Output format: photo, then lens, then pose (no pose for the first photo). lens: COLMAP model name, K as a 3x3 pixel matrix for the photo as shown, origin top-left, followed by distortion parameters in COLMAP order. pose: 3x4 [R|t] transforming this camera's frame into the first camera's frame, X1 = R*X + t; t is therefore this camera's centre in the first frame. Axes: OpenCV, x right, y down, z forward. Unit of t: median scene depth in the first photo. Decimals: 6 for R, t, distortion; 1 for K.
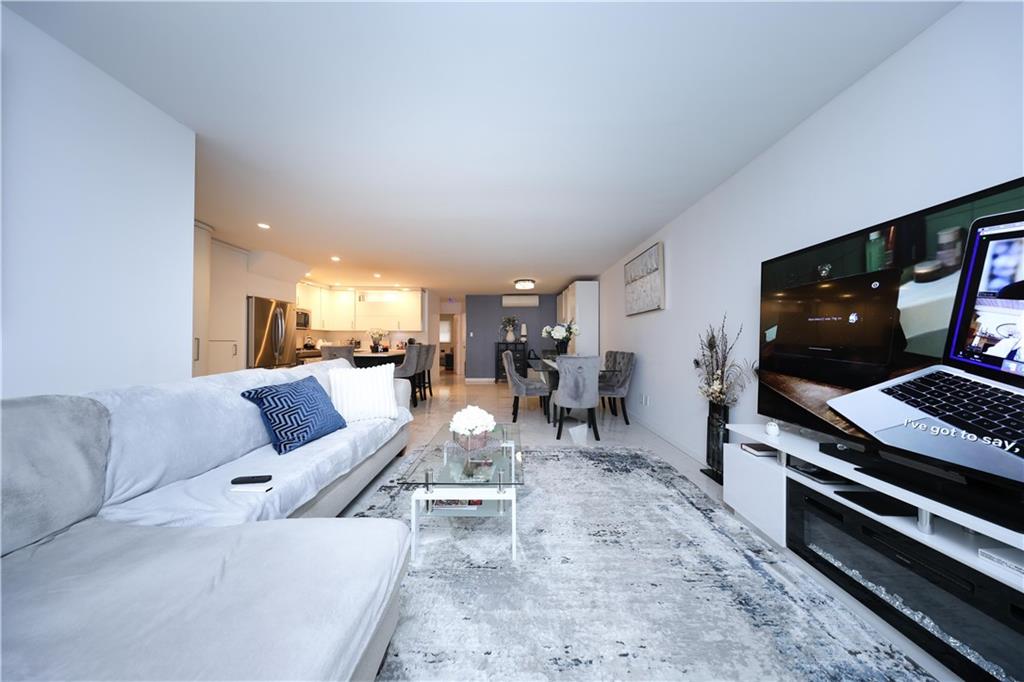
lens RADIAL K [[295.3, 0, 509.7], [0, 295.3, 340.9], [0, 0, 1]] dist [-0.000380, -0.000115]
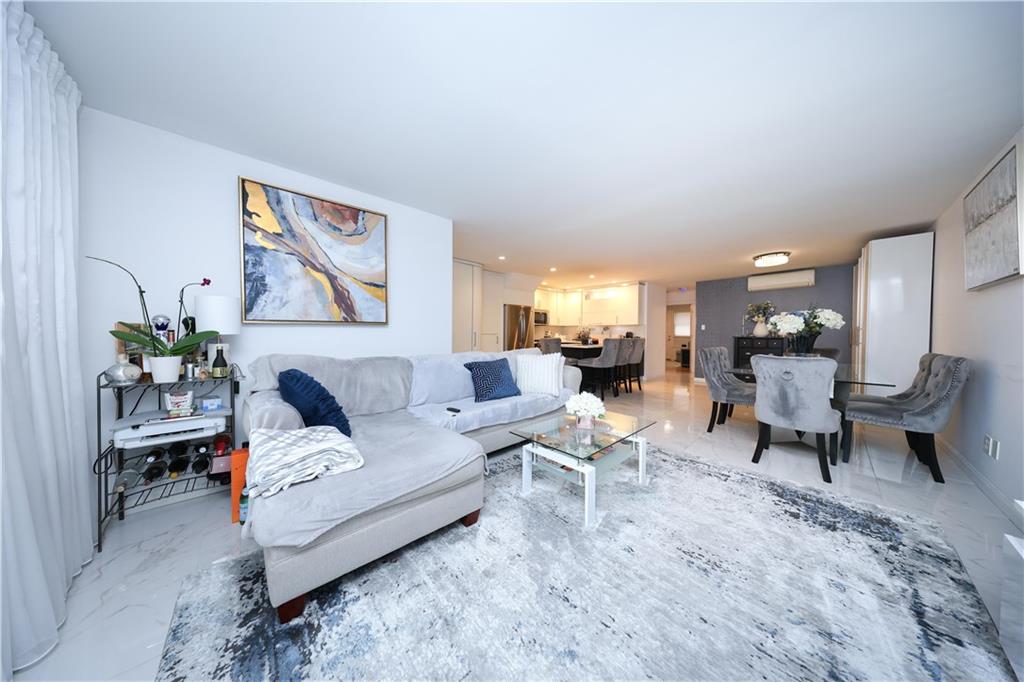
lens RADIAL K [[295.3, 0, 509.6], [0, 295.3, 338.9], [0, 0, 1]] dist [-0.000380, -0.000115]
pose [[0.679451, 0.014086, -0.733586, 0.332195], [-0.002812, 0.999858, 0.016595, -0.002426], [0.733716, -0.009212, 0.679394, 0.004118]]
